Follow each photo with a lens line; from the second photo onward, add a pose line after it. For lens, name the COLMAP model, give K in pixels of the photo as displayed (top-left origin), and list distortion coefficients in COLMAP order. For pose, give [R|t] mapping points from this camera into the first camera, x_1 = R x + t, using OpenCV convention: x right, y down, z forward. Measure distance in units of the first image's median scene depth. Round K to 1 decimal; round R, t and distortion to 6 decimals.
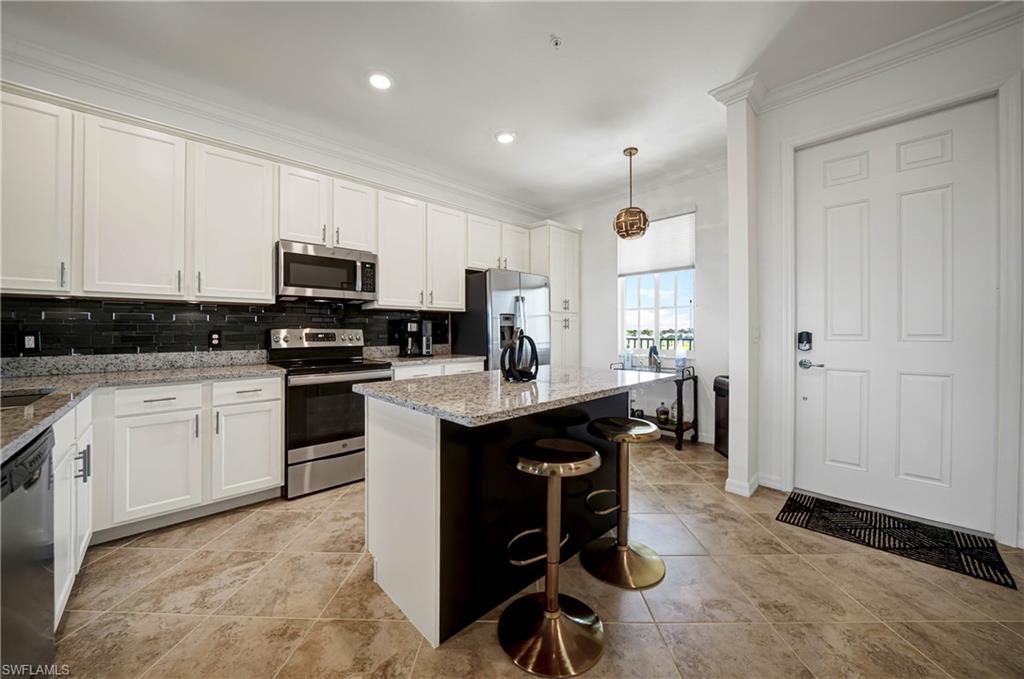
lens RADIAL K [[377.3, 0, 511.0], [0, 377.3, 333.7], [0, 0, 1]] dist [-0.010722, 0.000146]
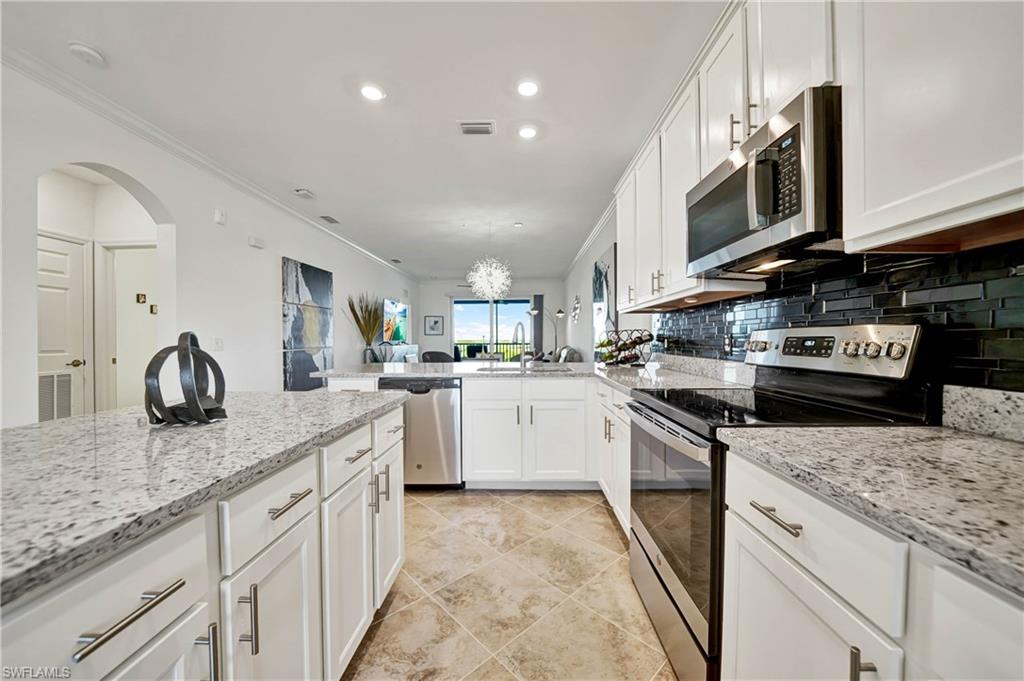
lens RADIAL K [[361.6, 0, 514.9], [0, 361.6, 343.2], [0, 0, 1]] dist [-0.018596, -0.000018]
pose [[-0.698552, 0.013652, -0.715429, 0.027910], [0.004571, 0.999883, 0.014617, -0.002310], [0.715545, 0.006941, -0.698532, 1.030130]]
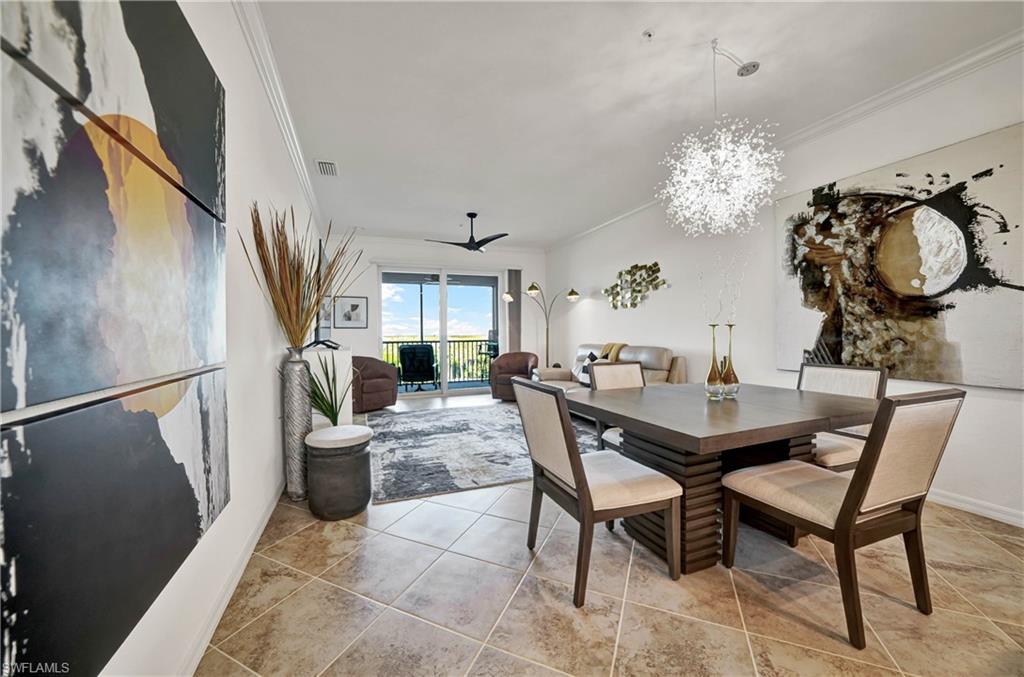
lens RADIAL K [[365.2, 0, 494.9], [0, 365.2, 334.0], [0, 0, 1]] dist [-0.012426, 0.000346]
pose [[-0.388919, 0.009236, -0.921226, -0.298453], [0.012941, 0.999906, 0.004562, -0.001192], [0.921181, -0.010148, -0.389002, -0.299147]]
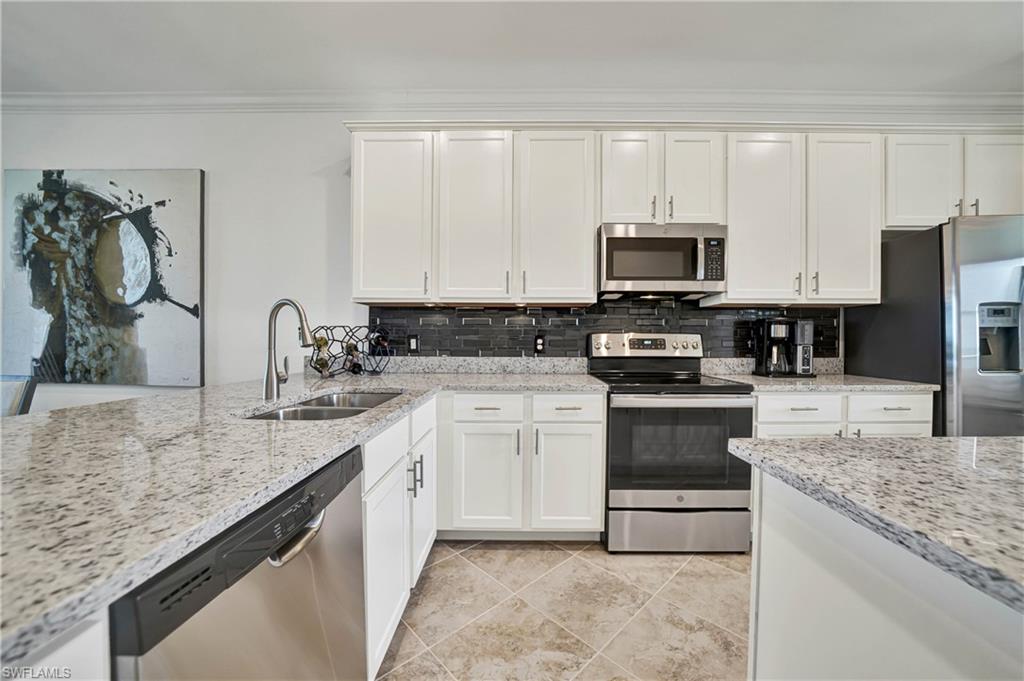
lens RADIAL K [[383.7, 0, 511.2], [0, 383.7, 339.9], [0, 0, 1]] dist [-0.014266, 0.000237]
pose [[0.717019, 0.010453, -0.696975, -0.150292], [-0.010643, 0.999935, 0.004048, 0.000471], [0.696973, 0.004515, 0.717084, 0.228360]]
